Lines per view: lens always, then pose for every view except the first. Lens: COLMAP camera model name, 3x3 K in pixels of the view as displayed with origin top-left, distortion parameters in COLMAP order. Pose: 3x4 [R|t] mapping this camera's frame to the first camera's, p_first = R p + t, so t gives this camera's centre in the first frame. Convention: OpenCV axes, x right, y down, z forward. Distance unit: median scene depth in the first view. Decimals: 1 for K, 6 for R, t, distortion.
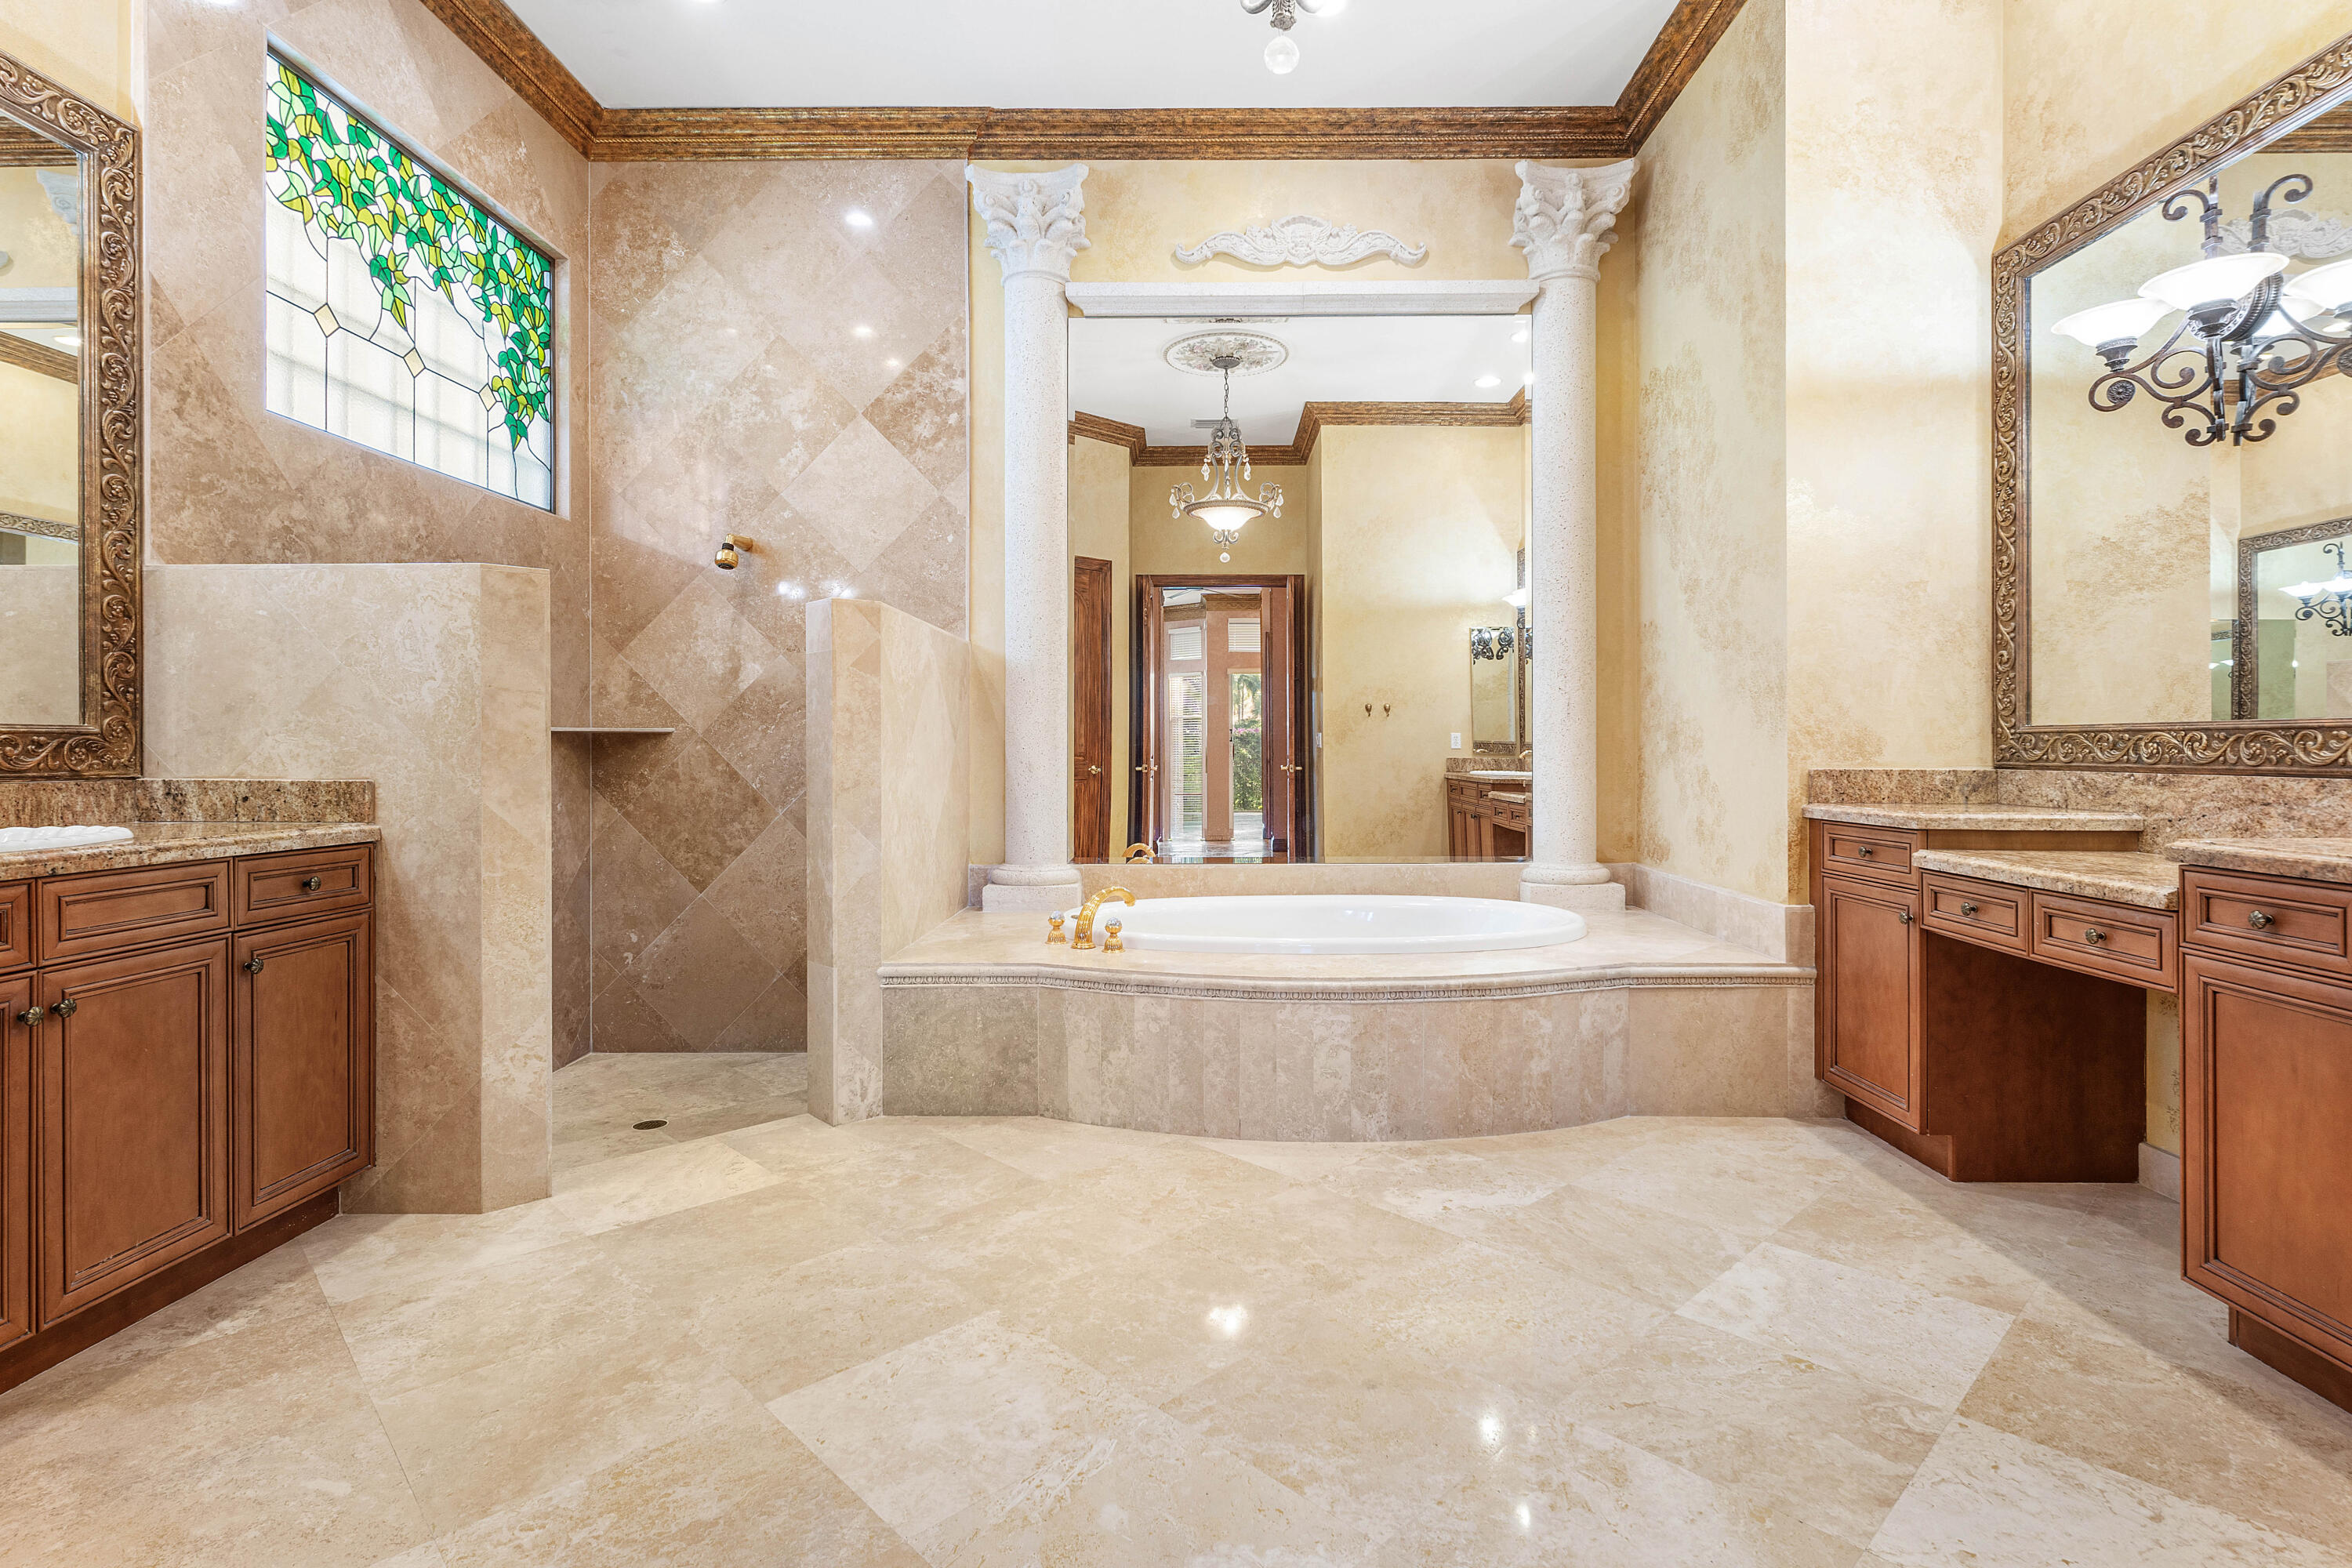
lens RADIAL K [[1157.3, 0, 1202.6], [0, 1157.3, 672.9], [0, 0, 1]] dist [0.004652, -0.000326]
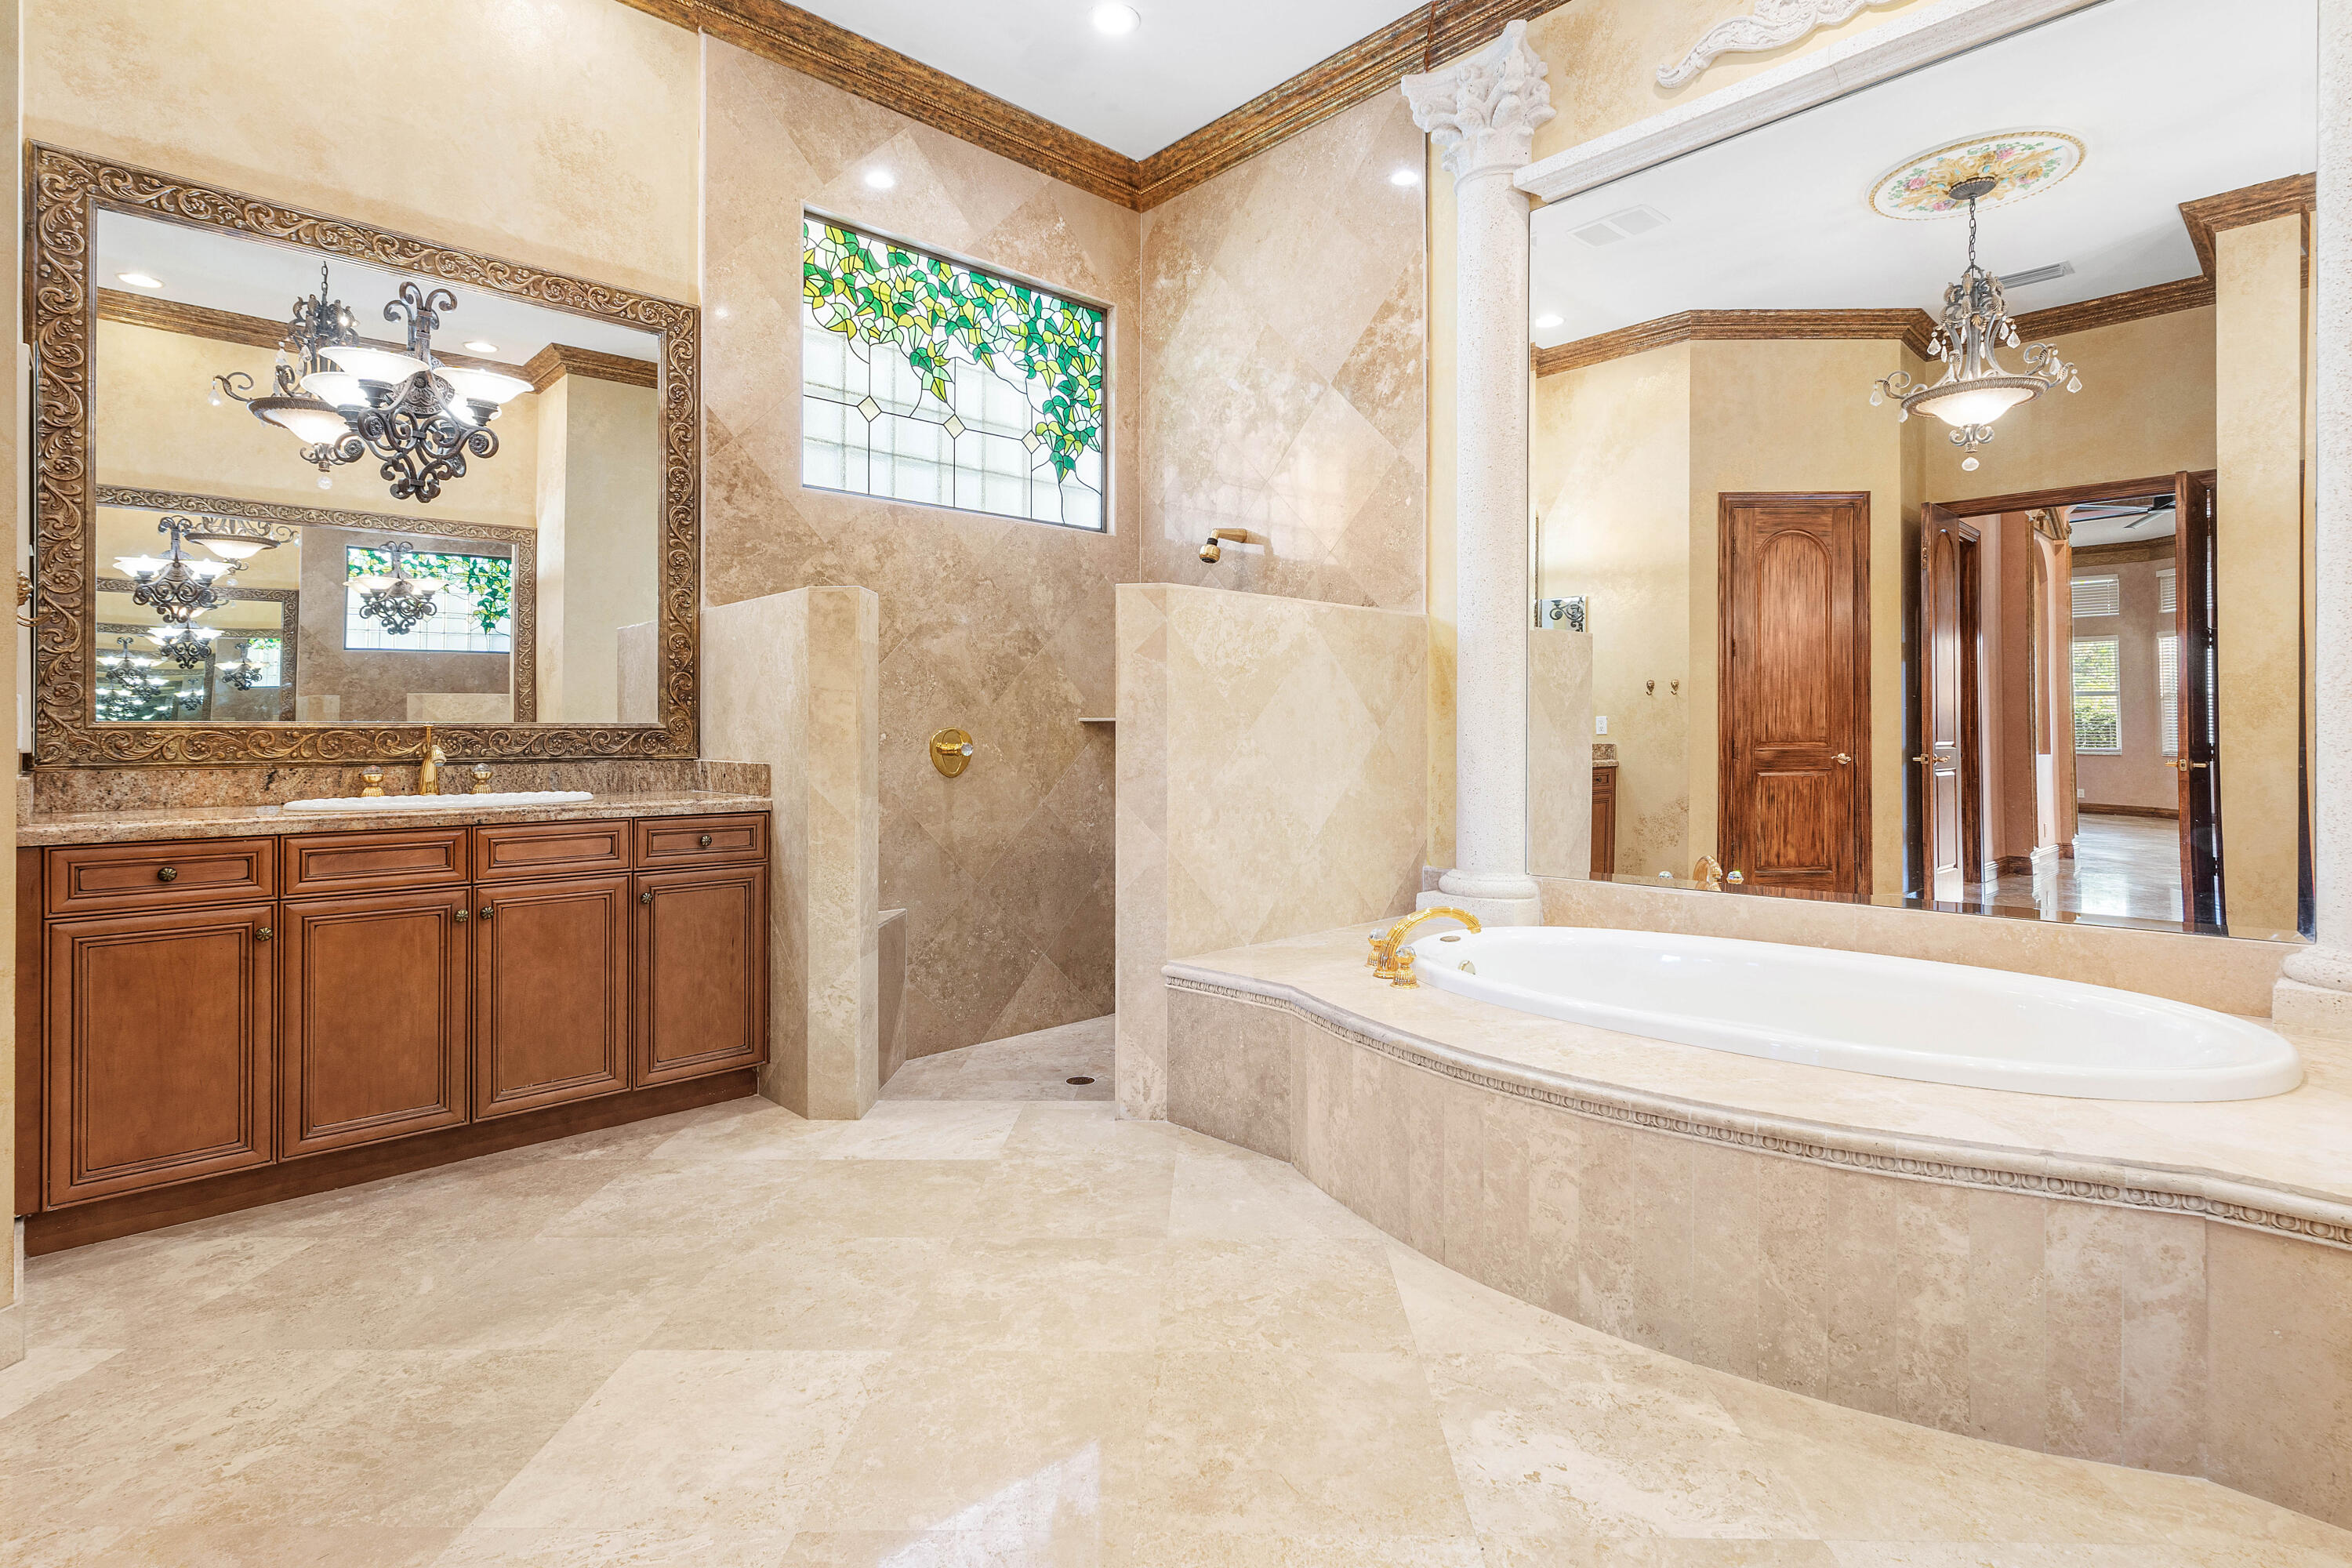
lens RADIAL K [[1157.3, 0, 1178.3], [0, 1157.3, 674.4], [0, 0, 1]] dist [0.004652, -0.000326]
pose [[0.697010, -0.041132, -0.715881, 0.432626], [0.051780, 0.998634, -0.006962, 0.021986], [0.715190, -0.032216, 0.698187, 0.355299]]
